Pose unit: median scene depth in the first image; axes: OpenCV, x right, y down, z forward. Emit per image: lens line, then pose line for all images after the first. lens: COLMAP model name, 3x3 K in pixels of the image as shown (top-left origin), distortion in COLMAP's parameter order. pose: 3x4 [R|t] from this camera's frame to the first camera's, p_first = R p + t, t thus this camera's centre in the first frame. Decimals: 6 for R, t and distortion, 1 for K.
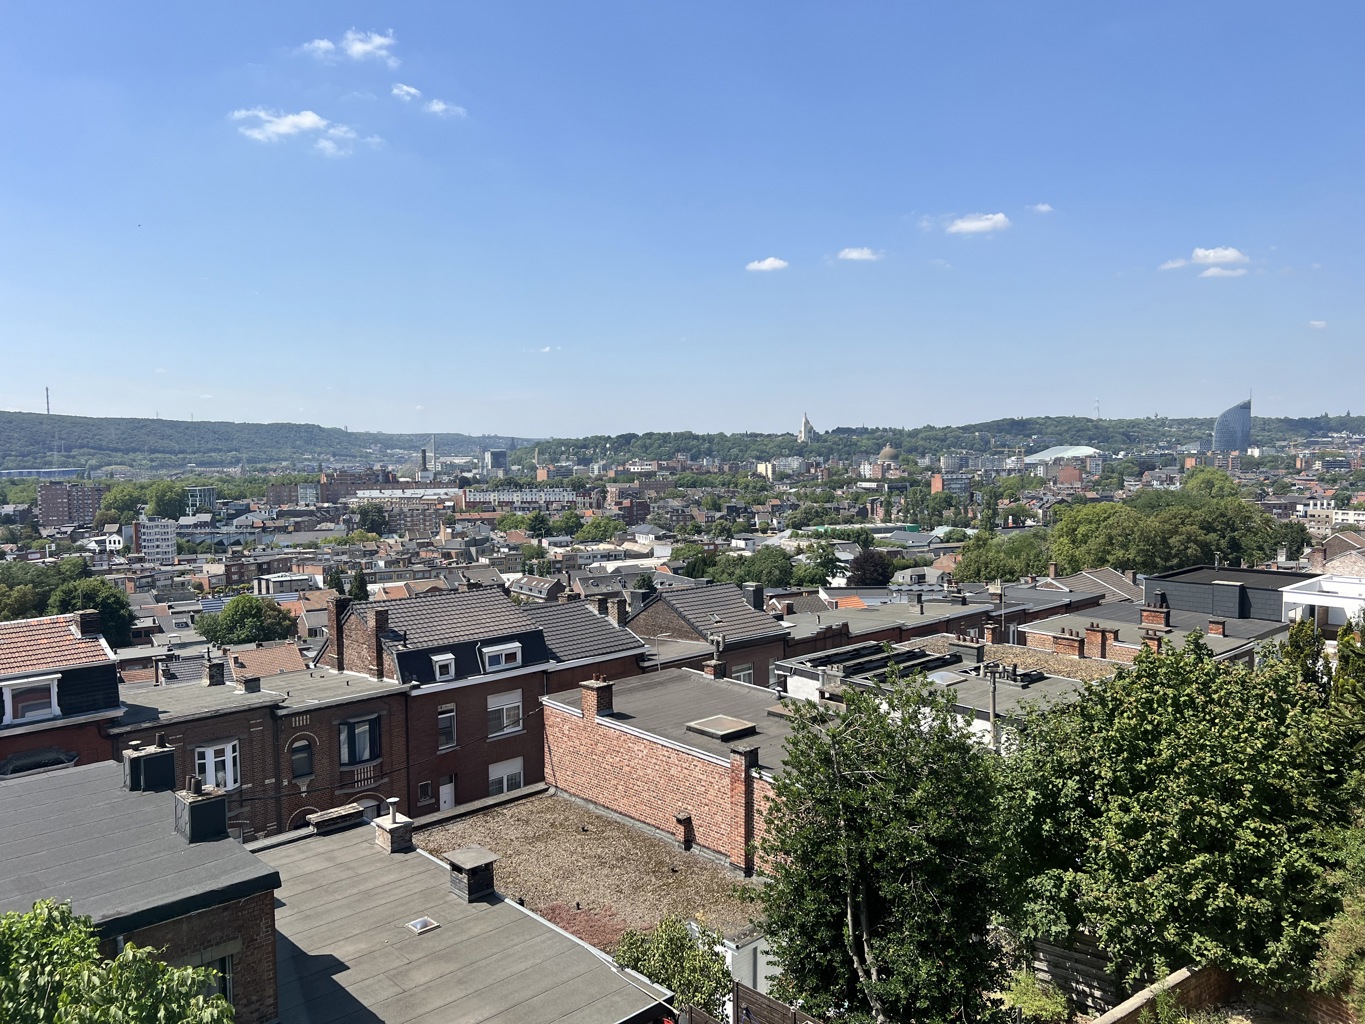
lens RADIAL K [[1032.3, 0, 682.5], [0, 1032.3, 512.0], [0, 0, 1]] dist [0.009254, 0.002843]
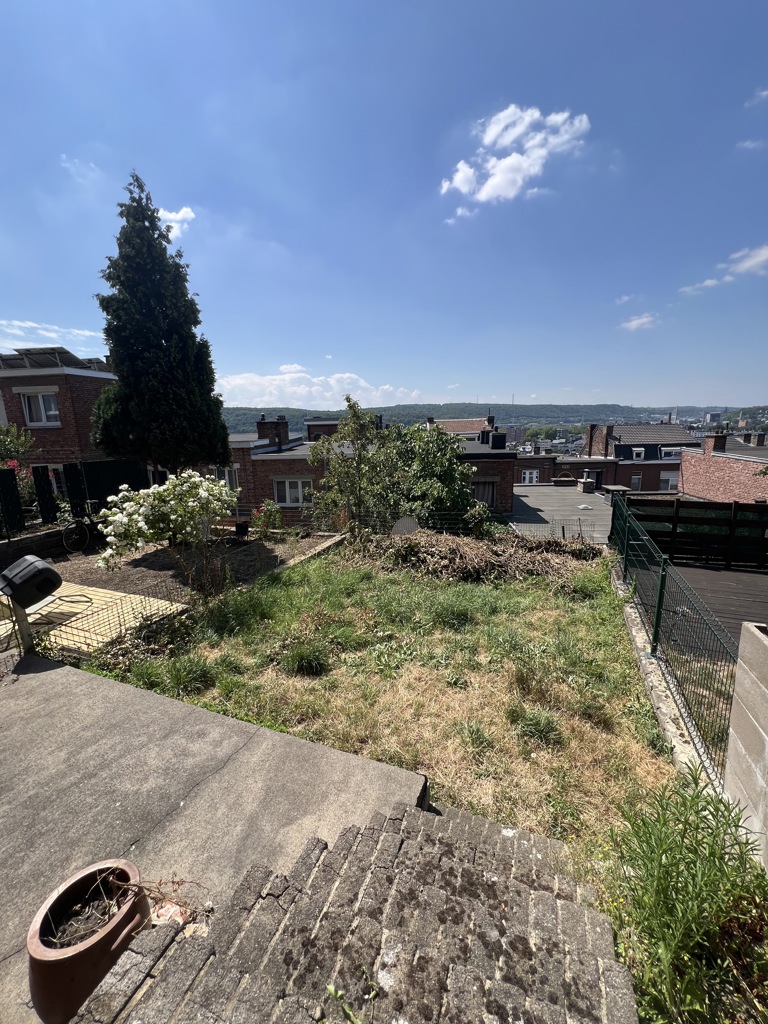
lens RADIAL K [[410.2, 0, 384.0], [0, 410.2, 512.0], [0, 0, 1]] dist [-0.001138, 0.000238]
pose [[0.662032, 0.145201, -0.735276, 0.057837], [-0.026682, 0.984998, 0.170491, 0.135122], [0.749000, -0.093252, 0.655975, 0.045636]]
